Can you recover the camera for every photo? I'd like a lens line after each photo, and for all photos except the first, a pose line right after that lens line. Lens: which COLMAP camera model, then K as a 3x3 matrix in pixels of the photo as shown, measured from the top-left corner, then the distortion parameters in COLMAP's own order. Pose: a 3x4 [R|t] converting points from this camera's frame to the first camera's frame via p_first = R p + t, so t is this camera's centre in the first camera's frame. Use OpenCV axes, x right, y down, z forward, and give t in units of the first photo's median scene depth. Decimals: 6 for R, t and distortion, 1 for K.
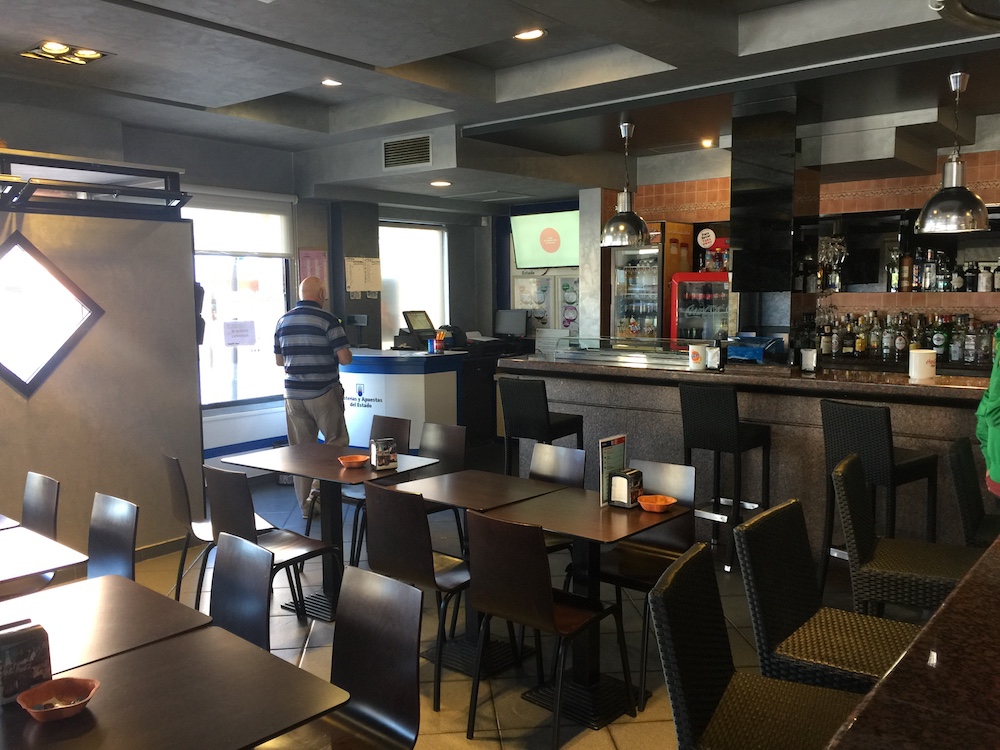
lens RADIAL K [[857.7, 0, 500.0], [0, 857.7, 369.1], [0, 0, 1]] dist [0.082672, -0.118887]
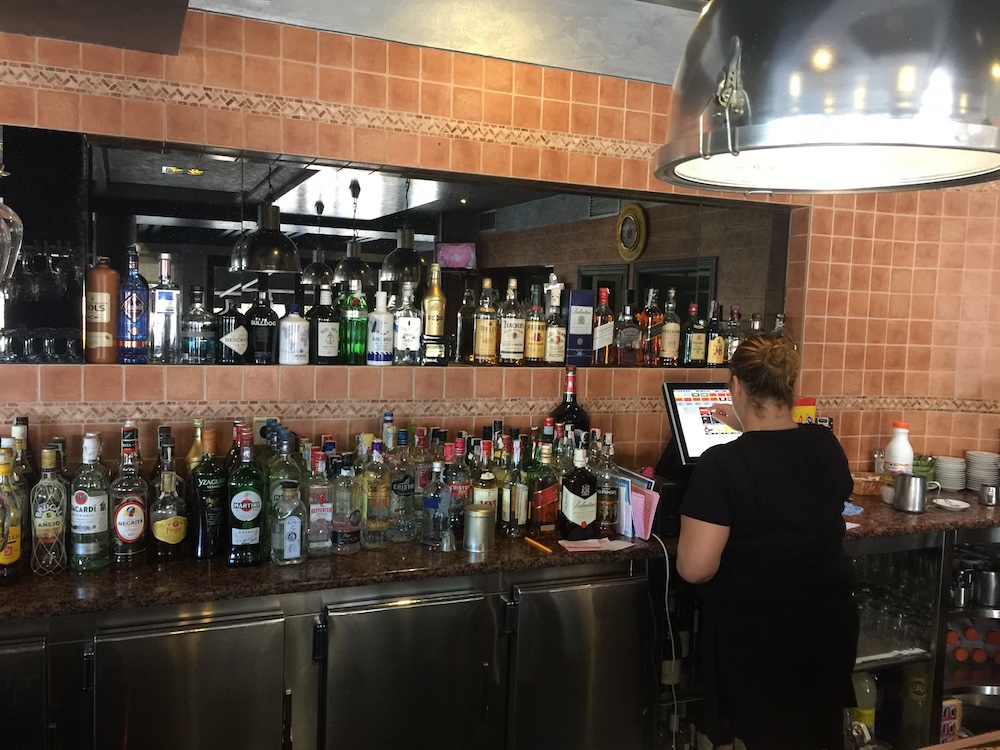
lens RADIAL K [[857.7, 0, 500.0], [0, 857.7, 369.1], [0, 0, 1]] dist [0.082672, -0.118887]
pose [[0.461305, -0.040740, 0.886306, 0.227817], [0.042835, 0.998803, 0.023616, -0.091193], [-0.886207, 0.027070, 0.462498, 0.710498]]
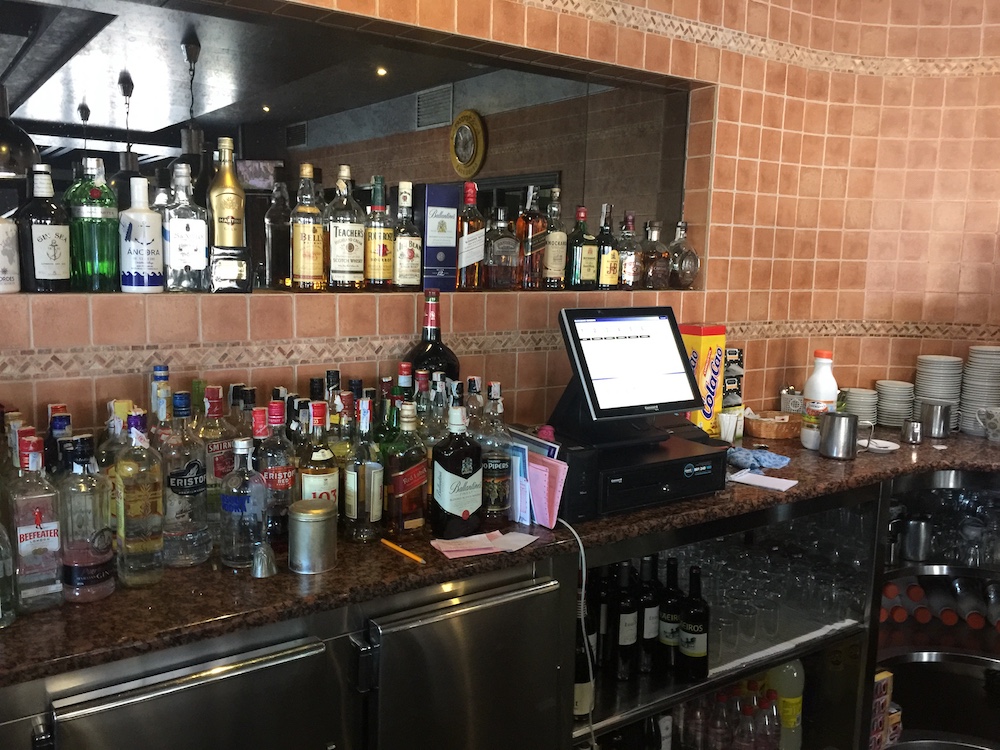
lens RADIAL K [[857.7, 0, 500.0], [0, 857.7, 369.1], [0, 0, 1]] dist [0.082672, -0.118887]
pose [[0.264245, -0.118918, 0.957096, 0.323578], [0.061026, 0.992442, 0.106461, -0.084753], [-0.962523, 0.030276, 0.269505, 0.766493]]
